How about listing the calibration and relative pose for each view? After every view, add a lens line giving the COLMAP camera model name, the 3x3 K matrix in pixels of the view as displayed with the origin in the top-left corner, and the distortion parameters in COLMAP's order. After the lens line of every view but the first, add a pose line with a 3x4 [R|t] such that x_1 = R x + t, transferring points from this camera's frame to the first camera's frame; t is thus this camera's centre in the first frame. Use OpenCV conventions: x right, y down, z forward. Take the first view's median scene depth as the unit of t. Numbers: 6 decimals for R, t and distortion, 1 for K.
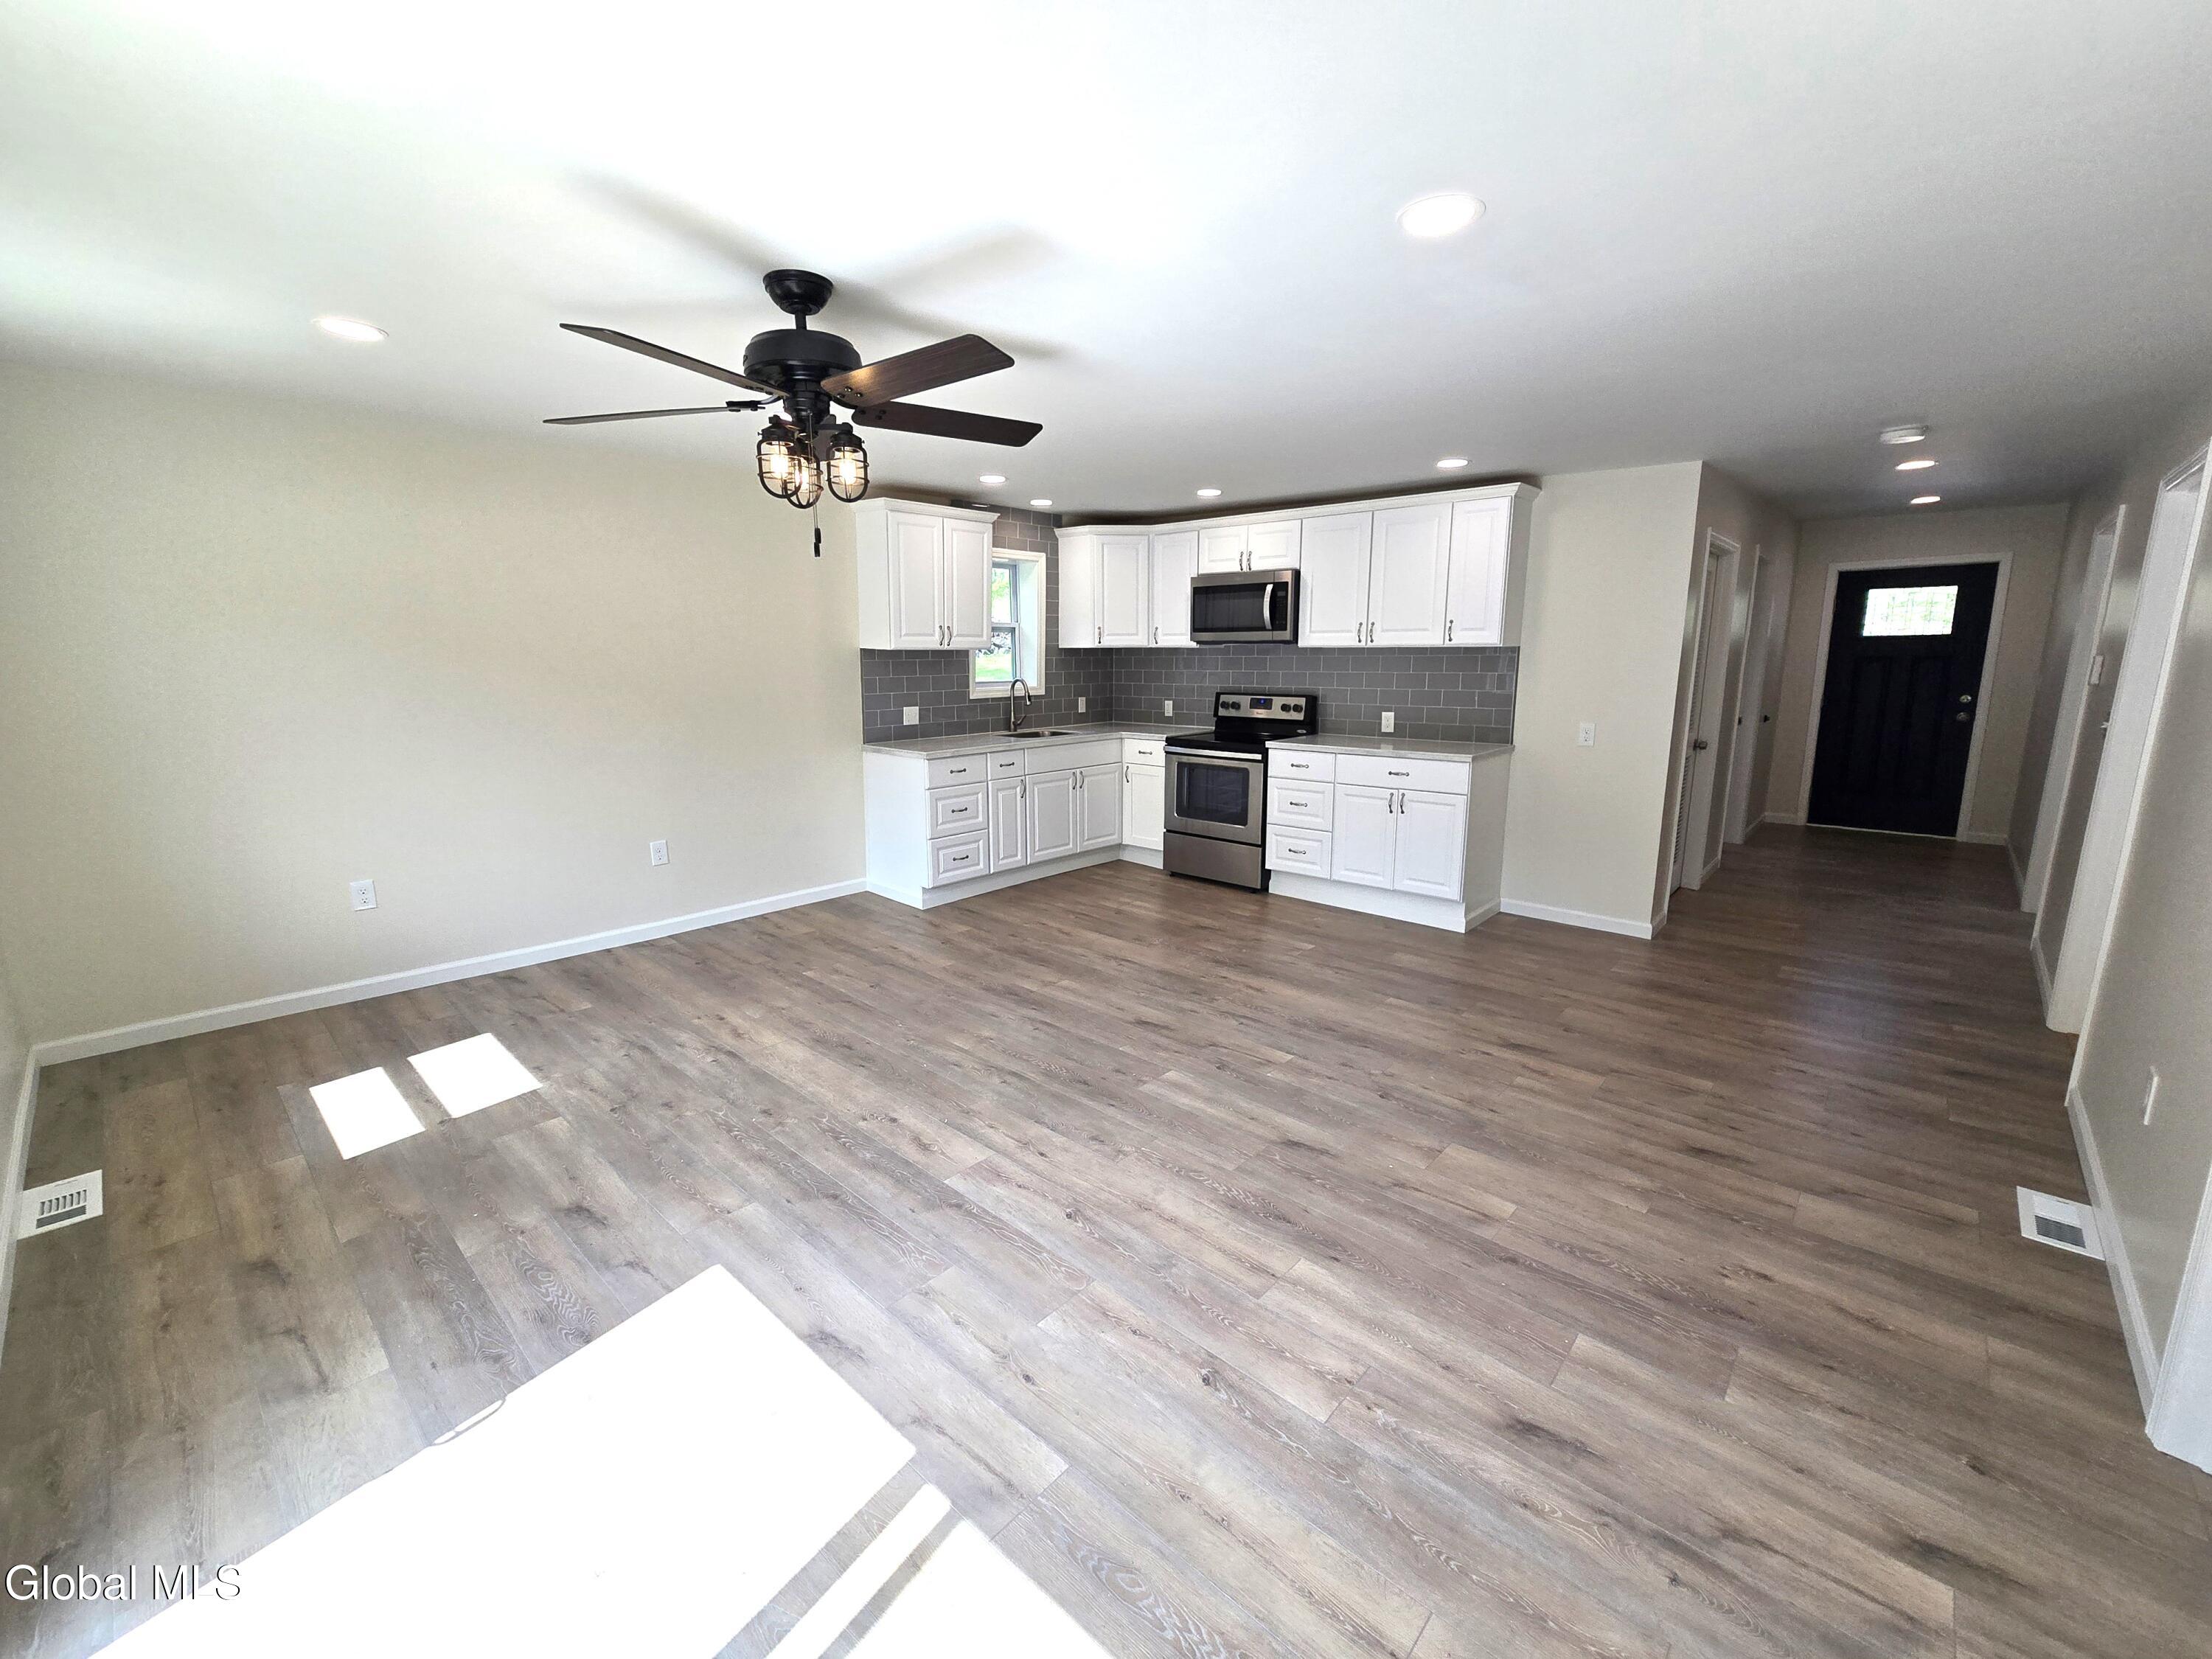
lens RADIAL K [[907.1, 0, 1098.8], [0, 907.1, 839.6], [0, 0, 1]] dist [-0.006250, 0.001529]
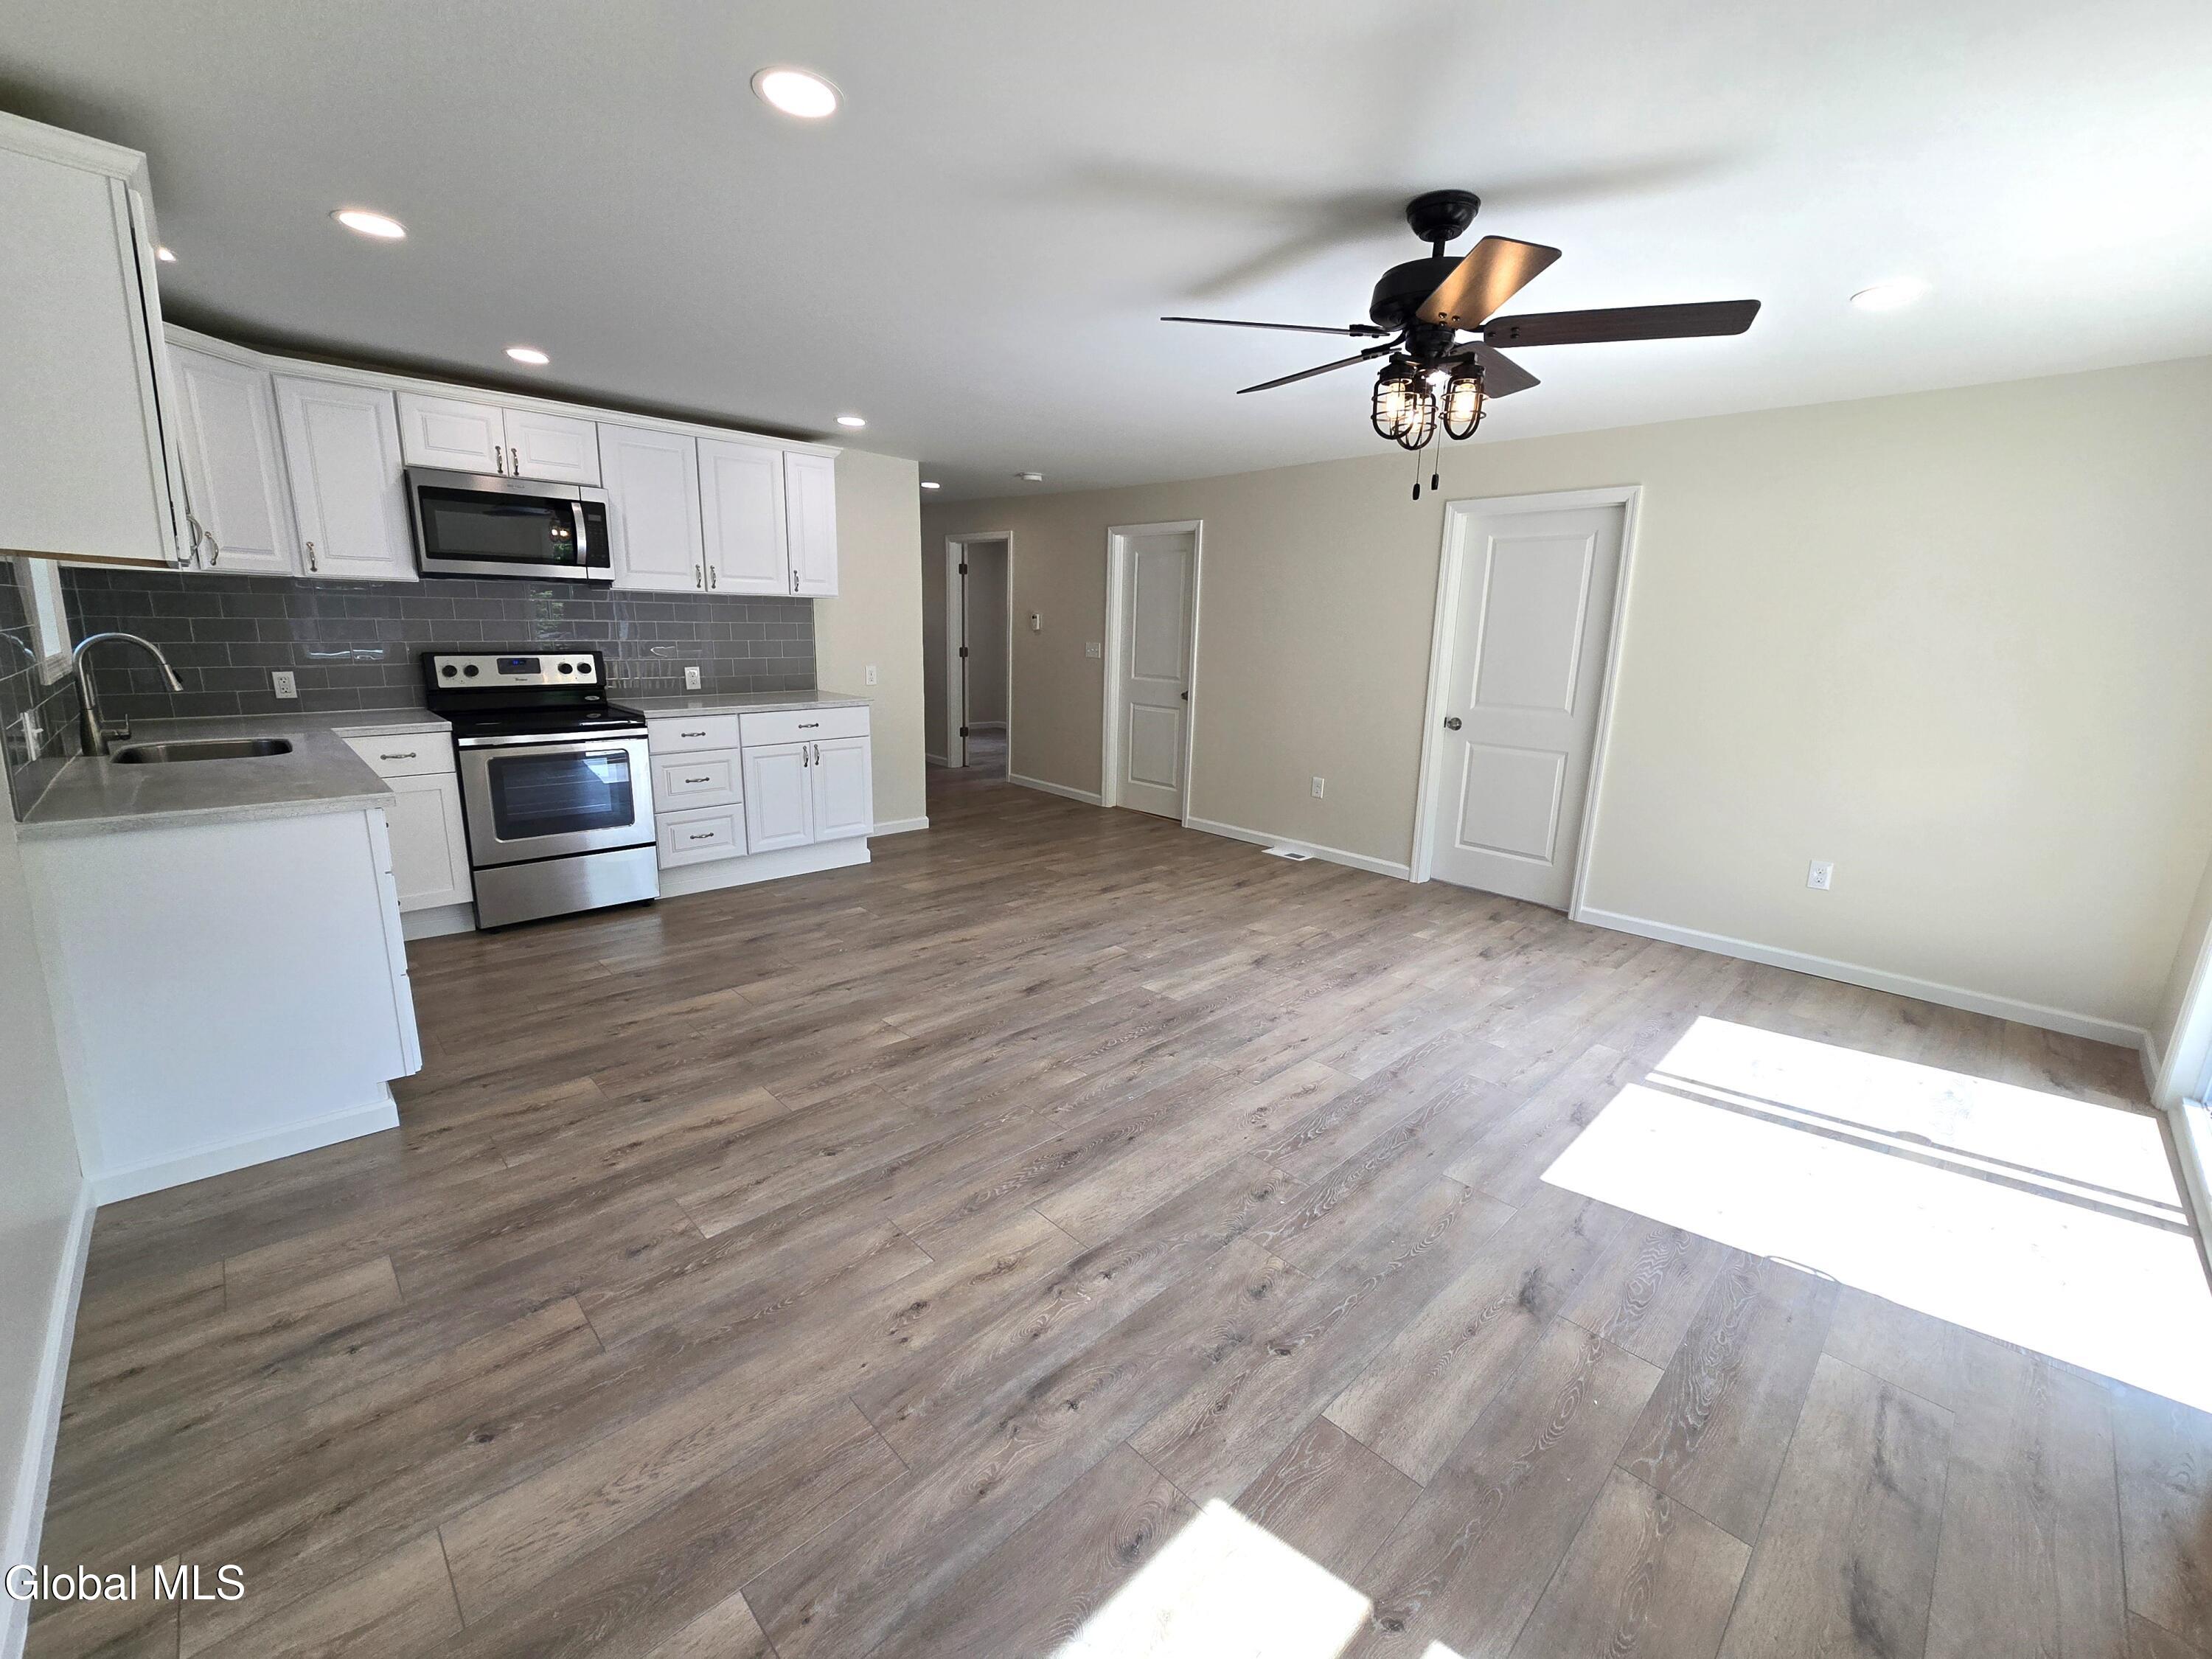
lens RADIAL K [[907.1, 0, 1099.9], [0, 907.1, 828.3], [0, 0, 1]] dist [-0.006250, 0.001529]
pose [[0.060815, -0.217250, 0.974220, -0.914672], [0.178665, 0.962633, 0.203513, -0.156829], [-0.982029, 0.161682, 0.097358, 0.872871]]
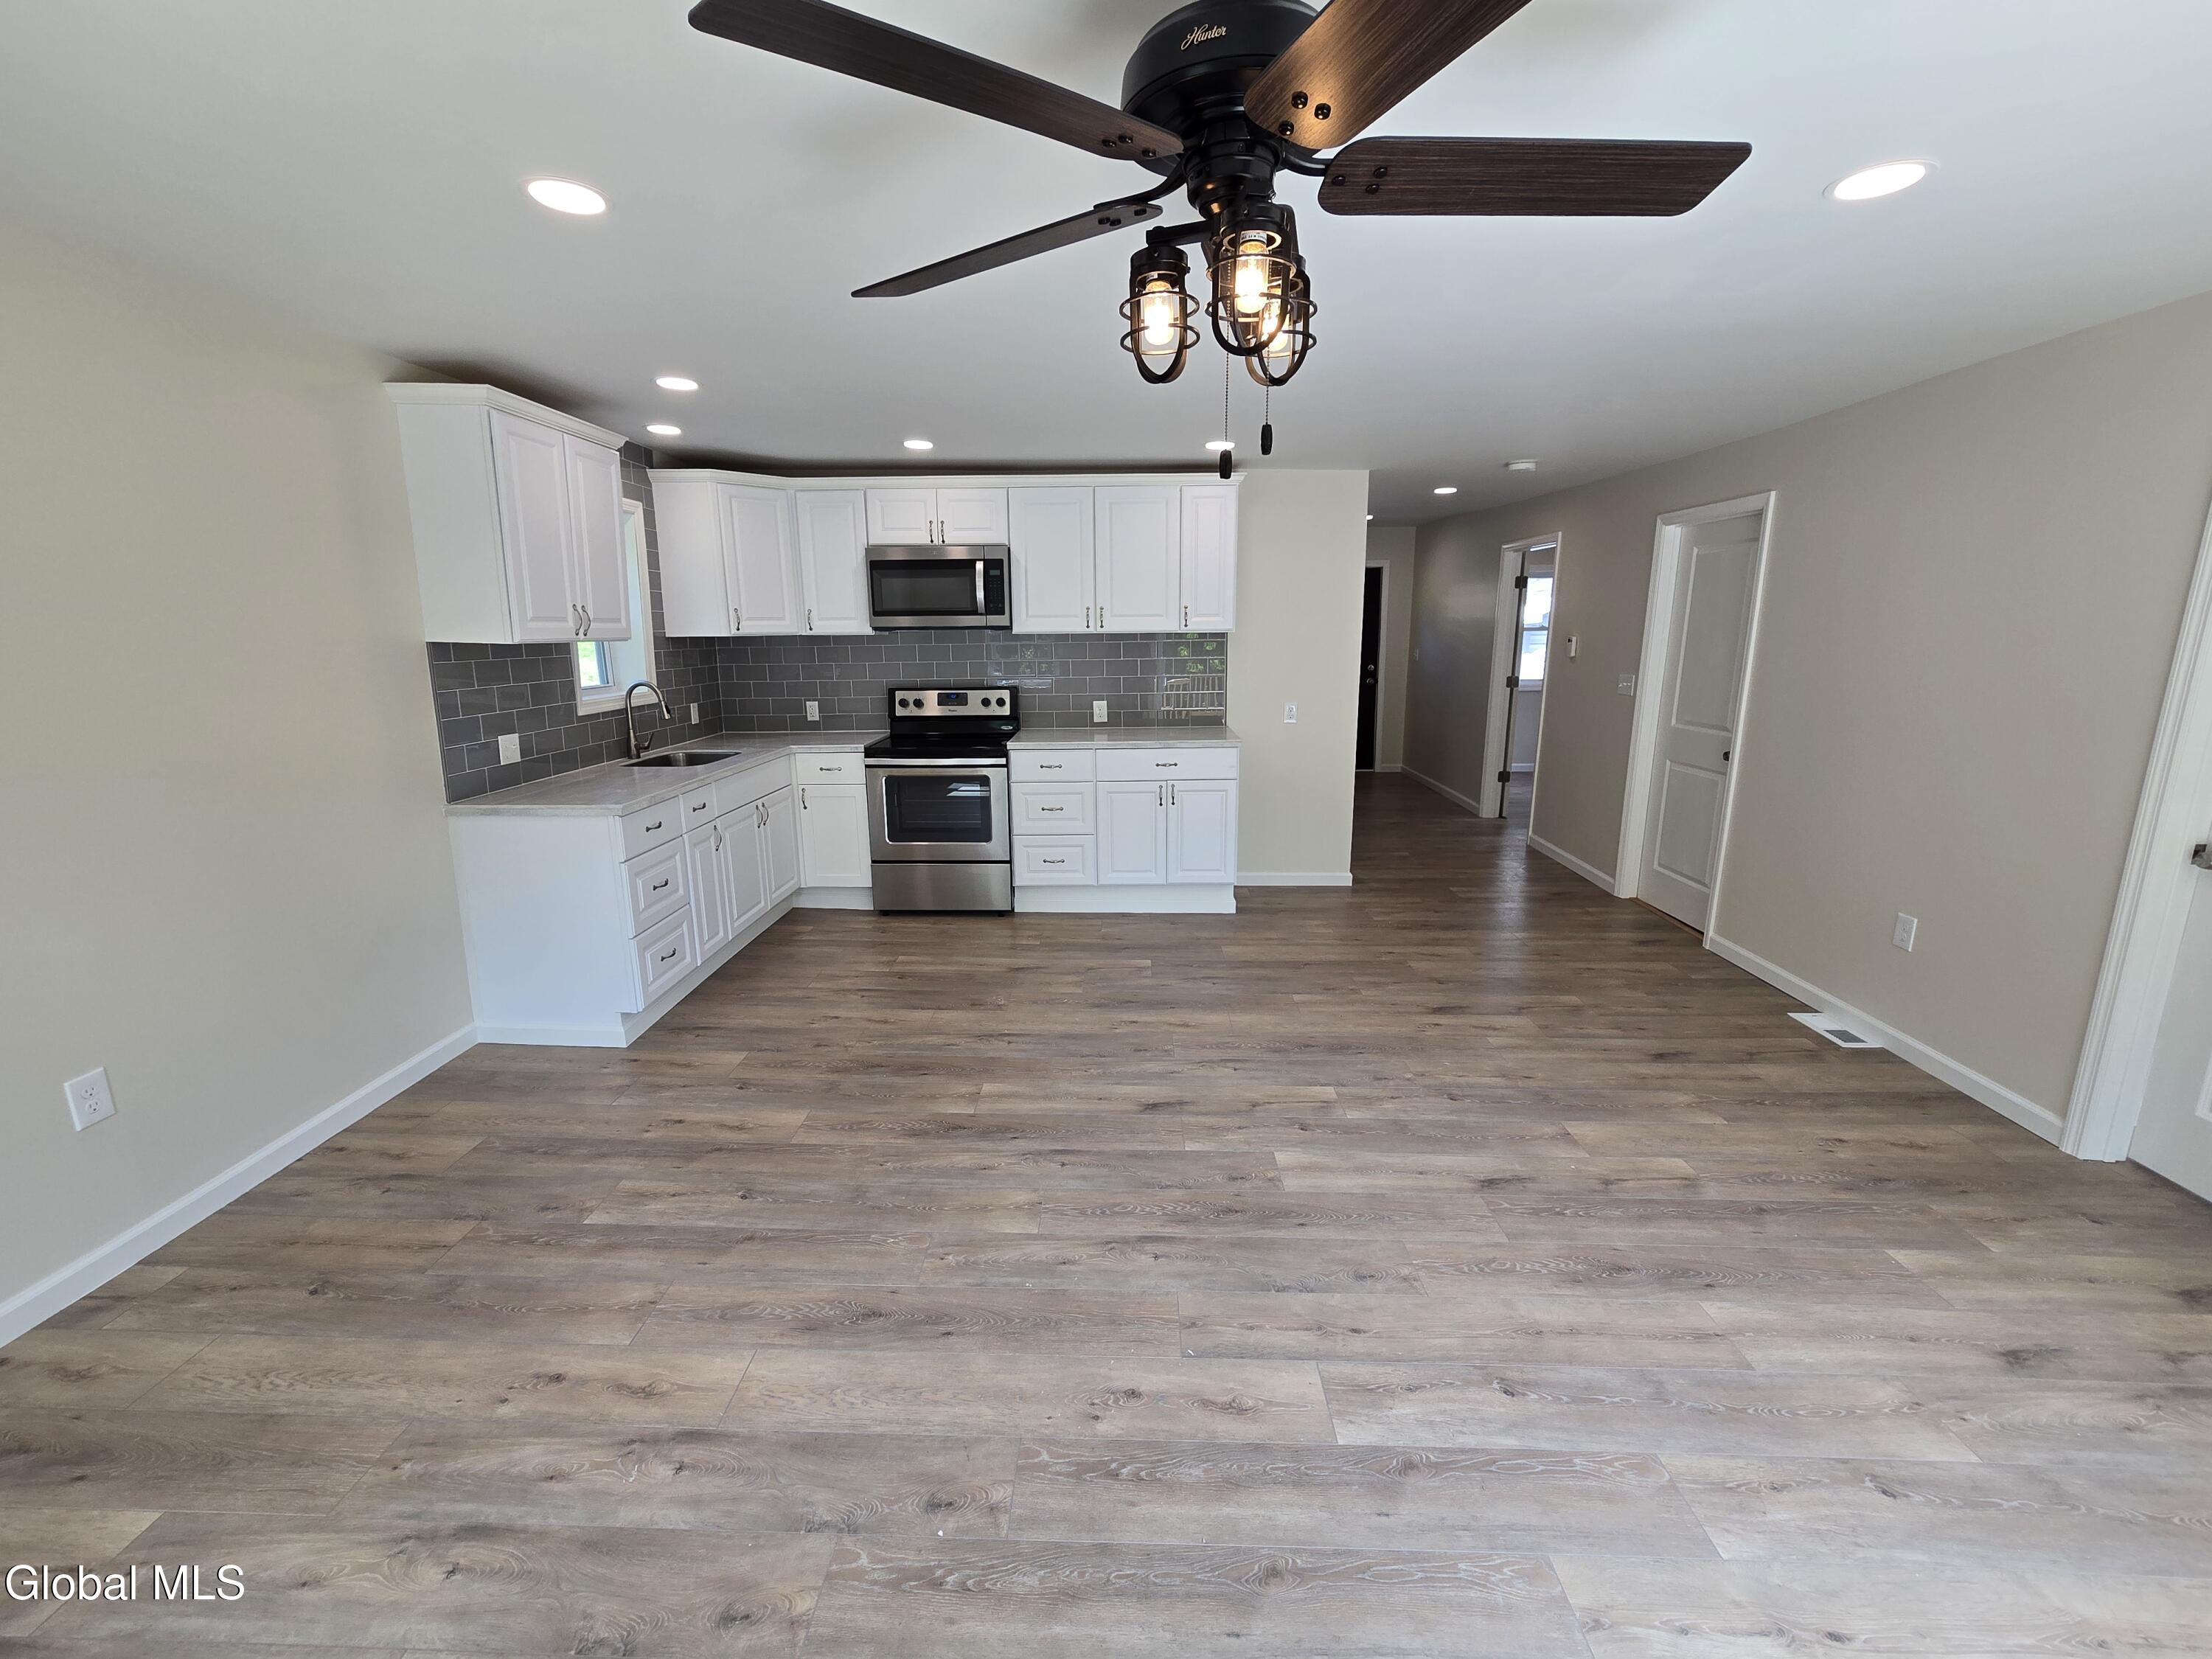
lens RADIAL K [[907.1, 0, 1098.5], [0, 907.1, 833.6], [0, 0, 1]] dist [-0.006250, 0.001529]
pose [[0.757926, -0.146854, 0.635595, -0.500676], [0.138613, 0.988337, 0.063062, -0.101907], [-0.637443, 0.040306, 0.769442, 0.436529]]
